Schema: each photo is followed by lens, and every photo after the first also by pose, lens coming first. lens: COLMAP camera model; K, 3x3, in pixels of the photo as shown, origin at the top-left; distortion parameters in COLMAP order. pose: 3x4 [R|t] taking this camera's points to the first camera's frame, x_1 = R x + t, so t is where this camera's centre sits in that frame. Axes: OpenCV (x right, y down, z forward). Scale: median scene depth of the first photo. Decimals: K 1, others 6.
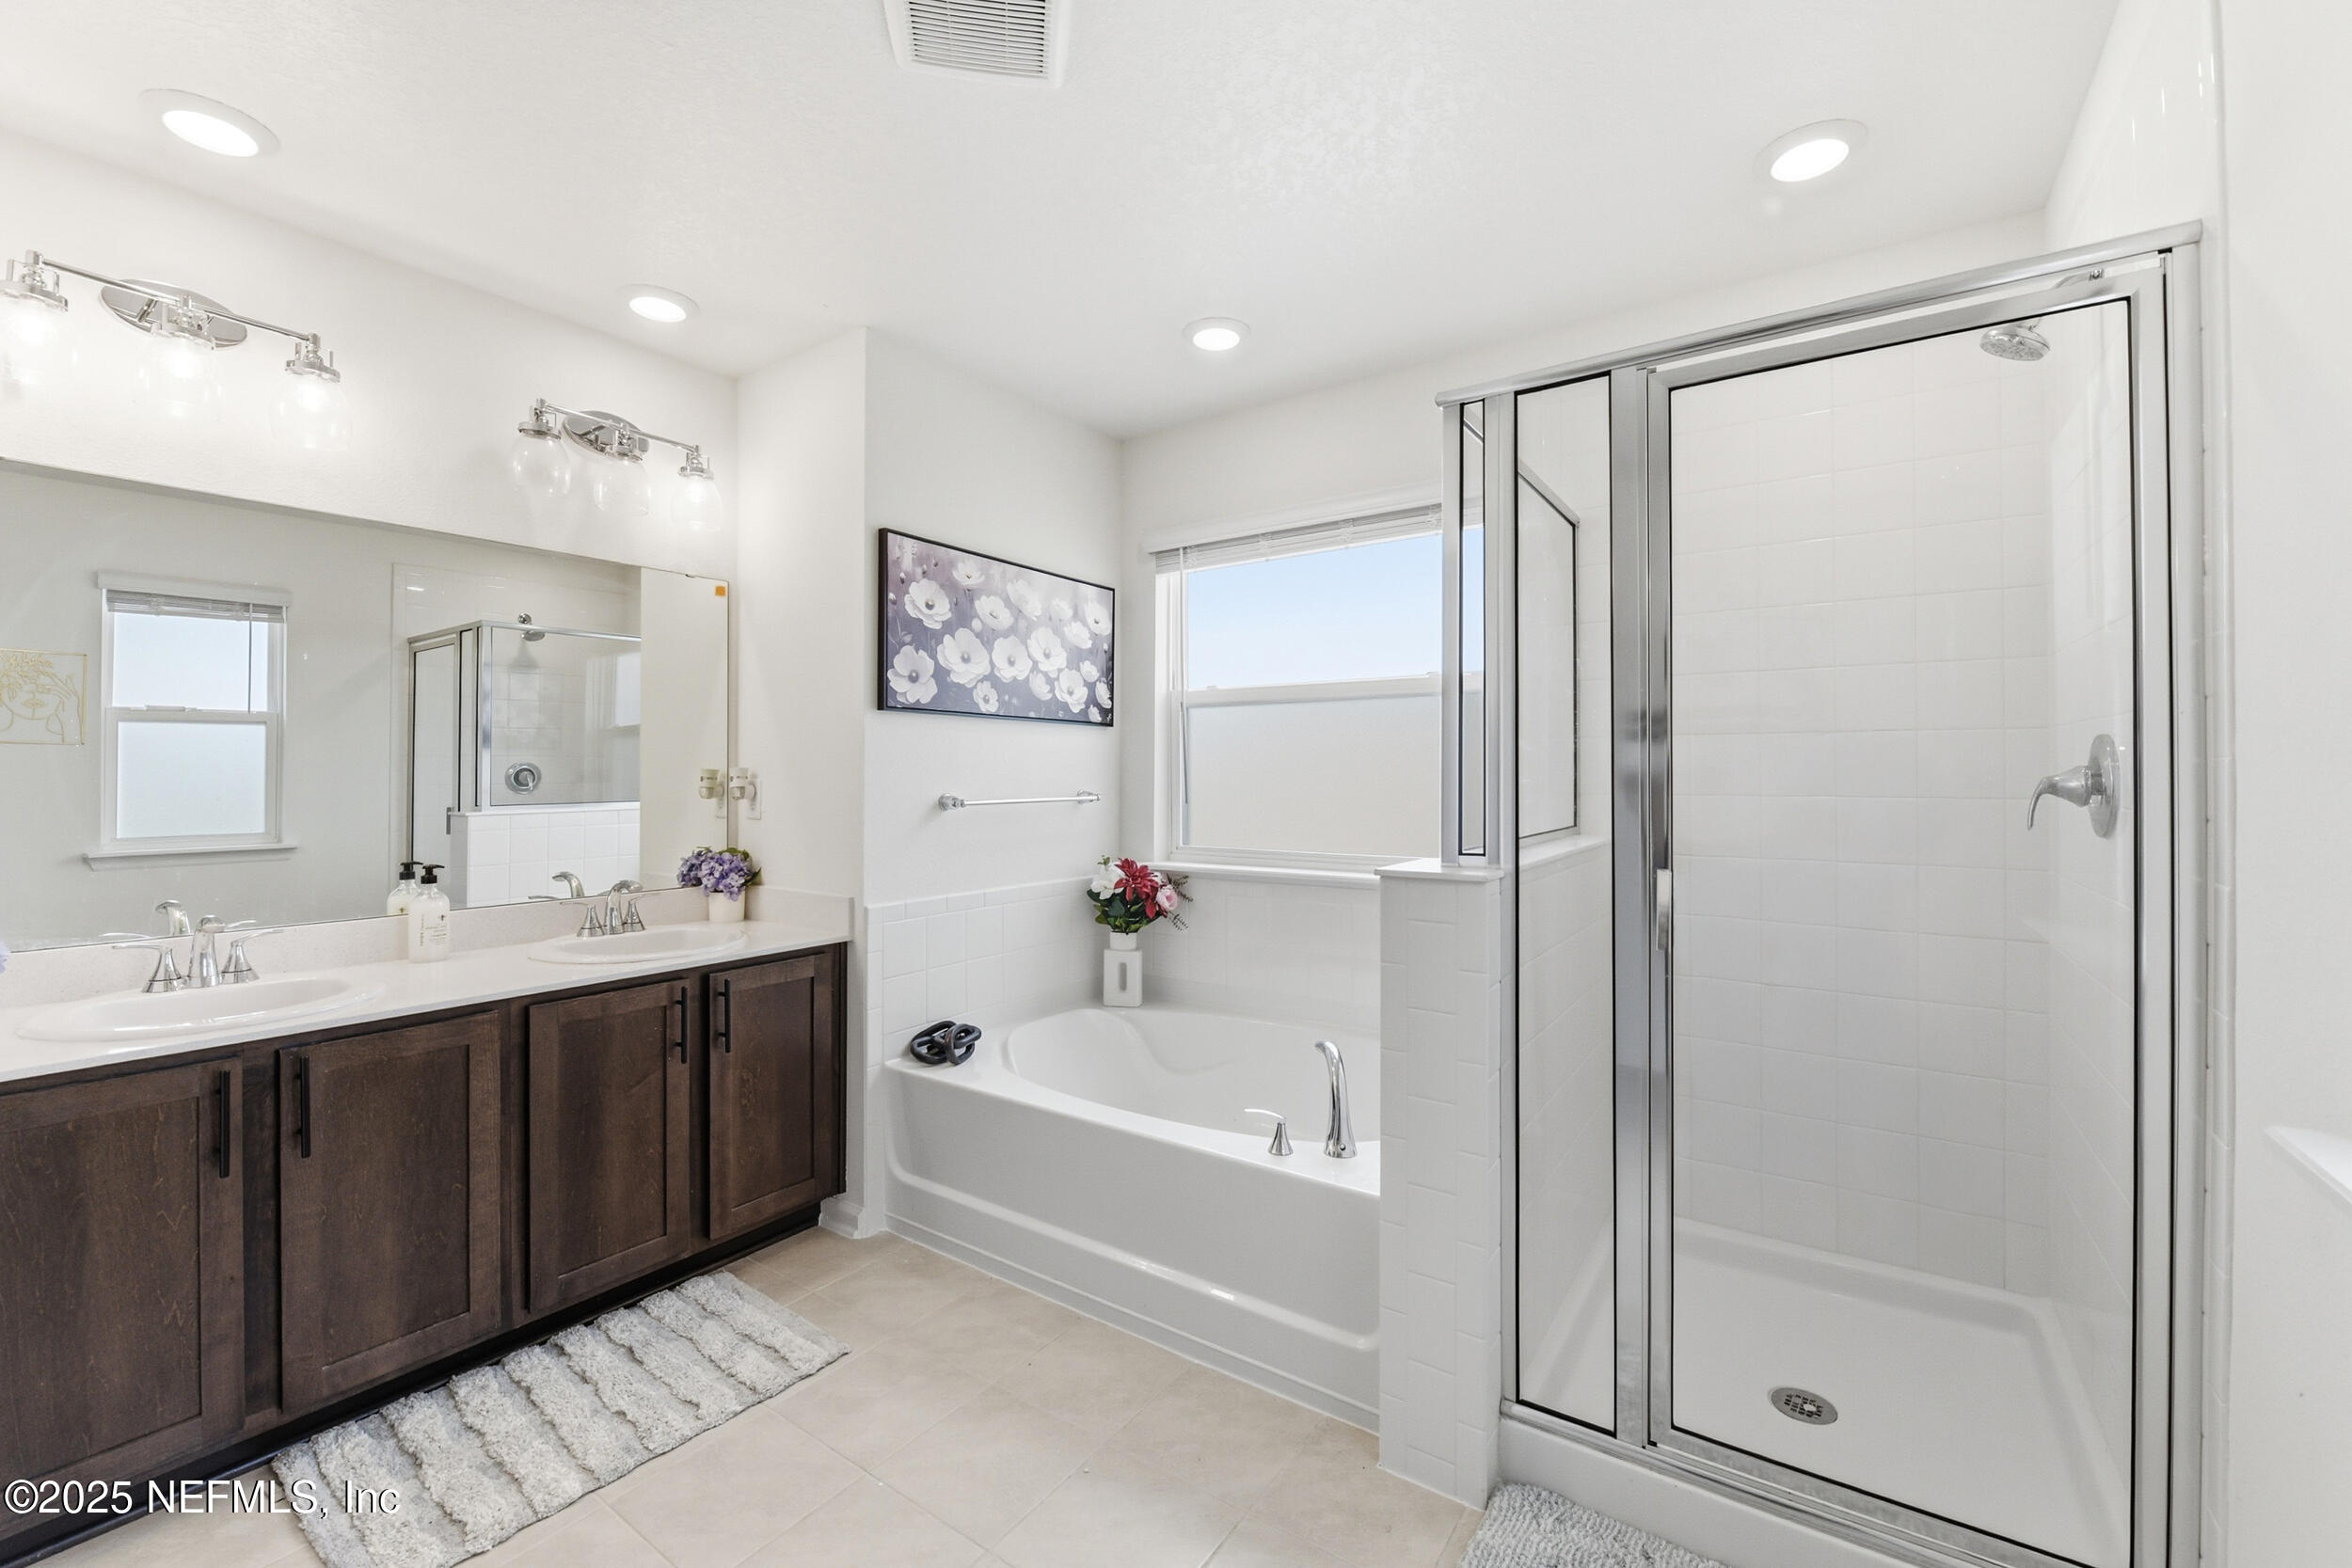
lens RADIAL K [[939.8, 0, 1181.5], [0, 939.8, 765.8], [0, 0, 1]] dist [-0.011612, -0.000246]
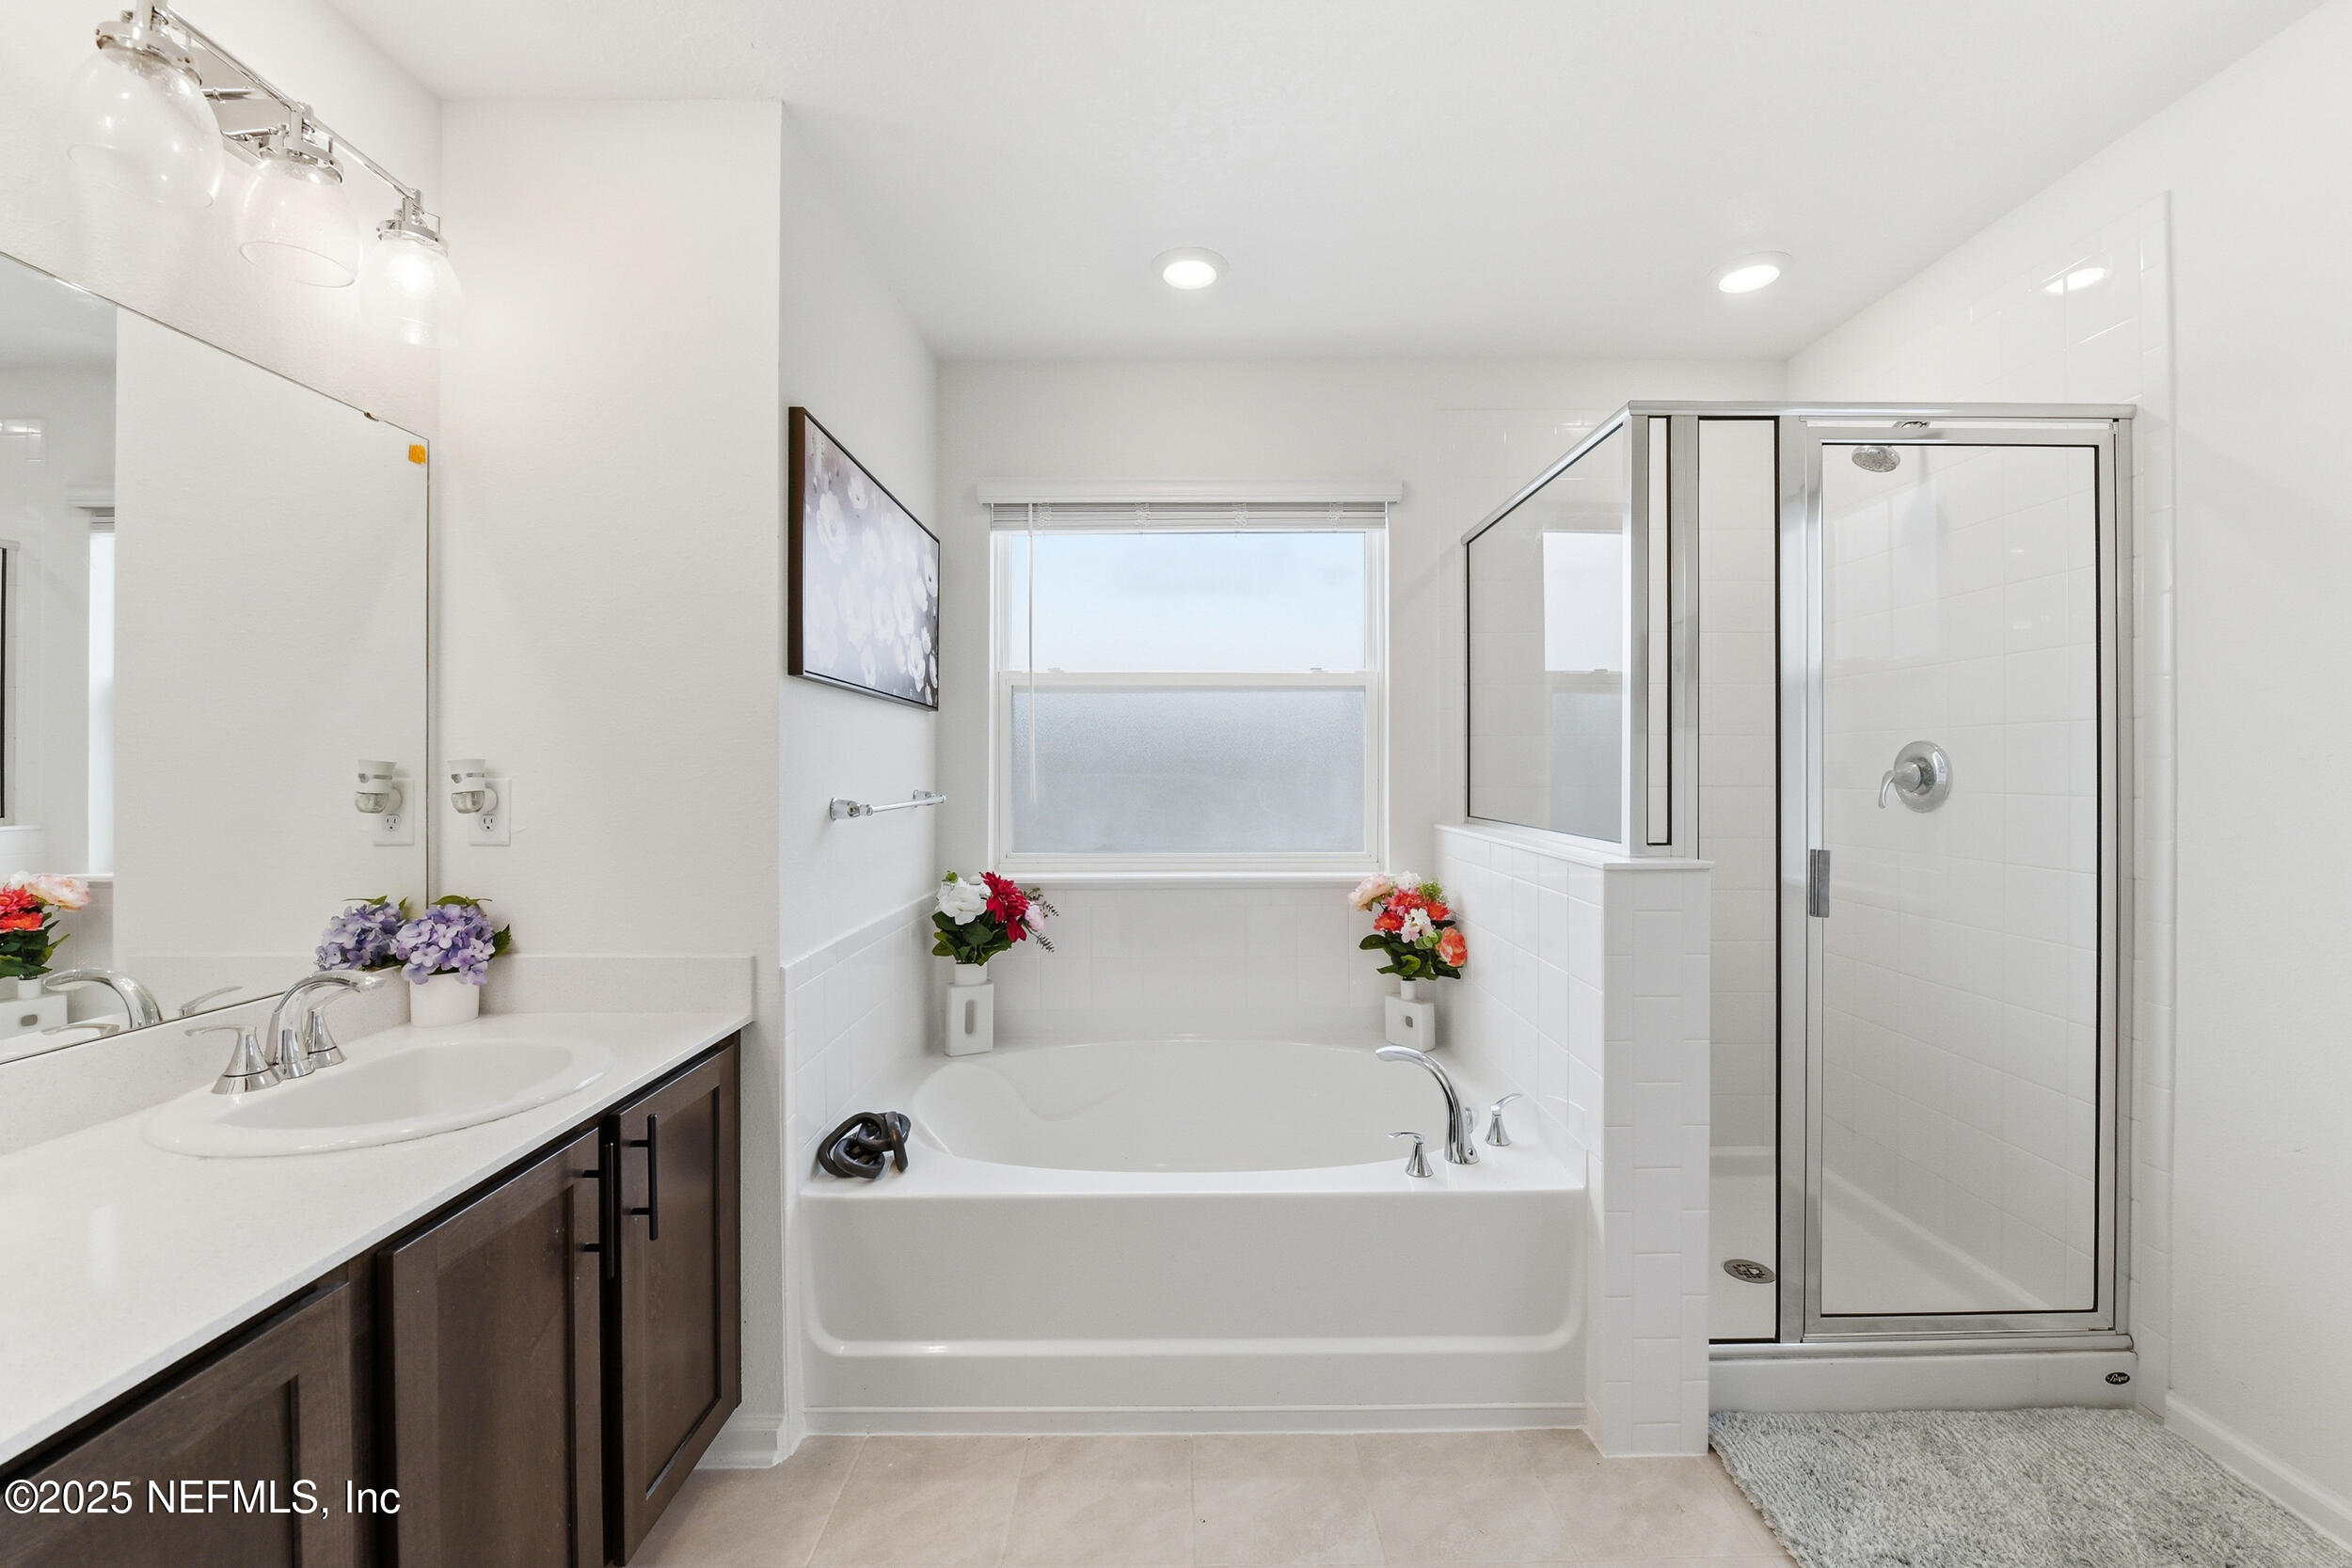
lens RADIAL K [[939.8, 0, 1181.5], [0, 939.8, 765.8], [0, 0, 1]] dist [-0.011612, -0.000246]
pose [[0.822591, 0.000555, 0.568634, -0.441737], [-0.002506, 0.999993, 0.002650, 0.003502], [-0.568629, -0.003605, 0.822587, 0.263292]]
